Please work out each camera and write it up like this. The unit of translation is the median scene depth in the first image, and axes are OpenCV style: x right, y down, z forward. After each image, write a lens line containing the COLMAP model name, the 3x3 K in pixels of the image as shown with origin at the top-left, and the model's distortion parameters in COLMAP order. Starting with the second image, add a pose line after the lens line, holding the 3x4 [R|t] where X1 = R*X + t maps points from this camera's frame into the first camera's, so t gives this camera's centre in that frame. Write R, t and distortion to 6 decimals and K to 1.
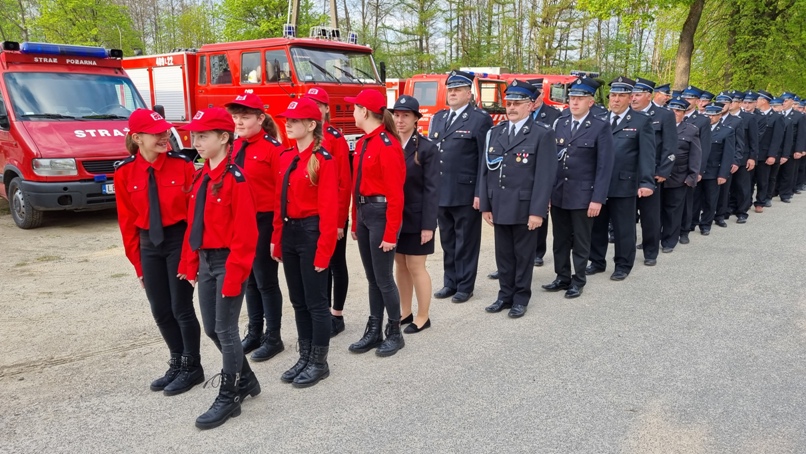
lens RADIAL K [[615.0, 0, 403.0], [0, 615.0, 227.0], [0, 0, 1]] dist [0.052246, -0.035857]
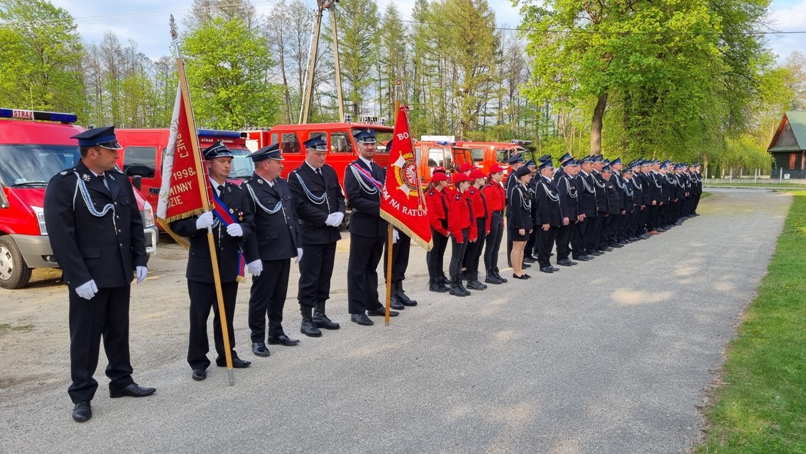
lens RADIAL K [[615.0, 0, 403.0], [0, 615.0, 227.0], [0, 0, 1]] dist [0.052246, -0.035857]
pose [[0.990833, -0.013770, 0.134392, -0.139452], [0.026044, 0.995600, -0.090008, 0.041688], [-0.132562, 0.092683, 0.986832, -0.242128]]
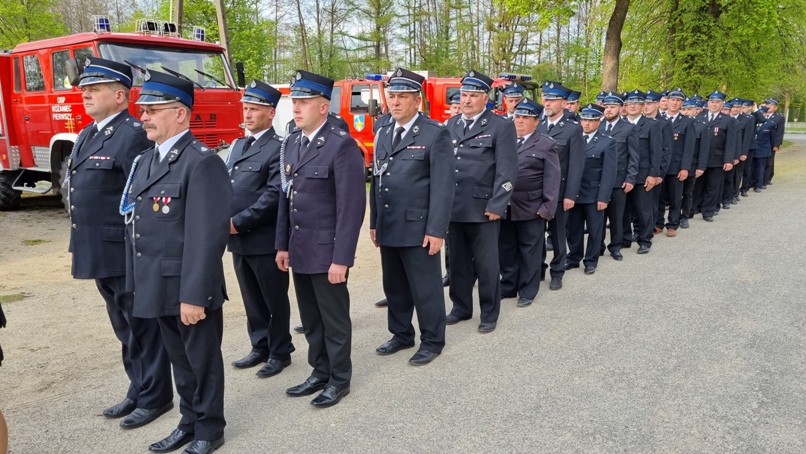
lens RADIAL K [[615.0, 0, 403.0], [0, 615.0, 227.0], [0, 0, 1]] dist [0.052246, -0.035857]
pose [[0.998969, -0.024383, 0.038290, 0.093518], [0.024814, 0.999633, -0.010840, -0.018371], [-0.038012, 0.011778, 0.999208, 0.095938]]
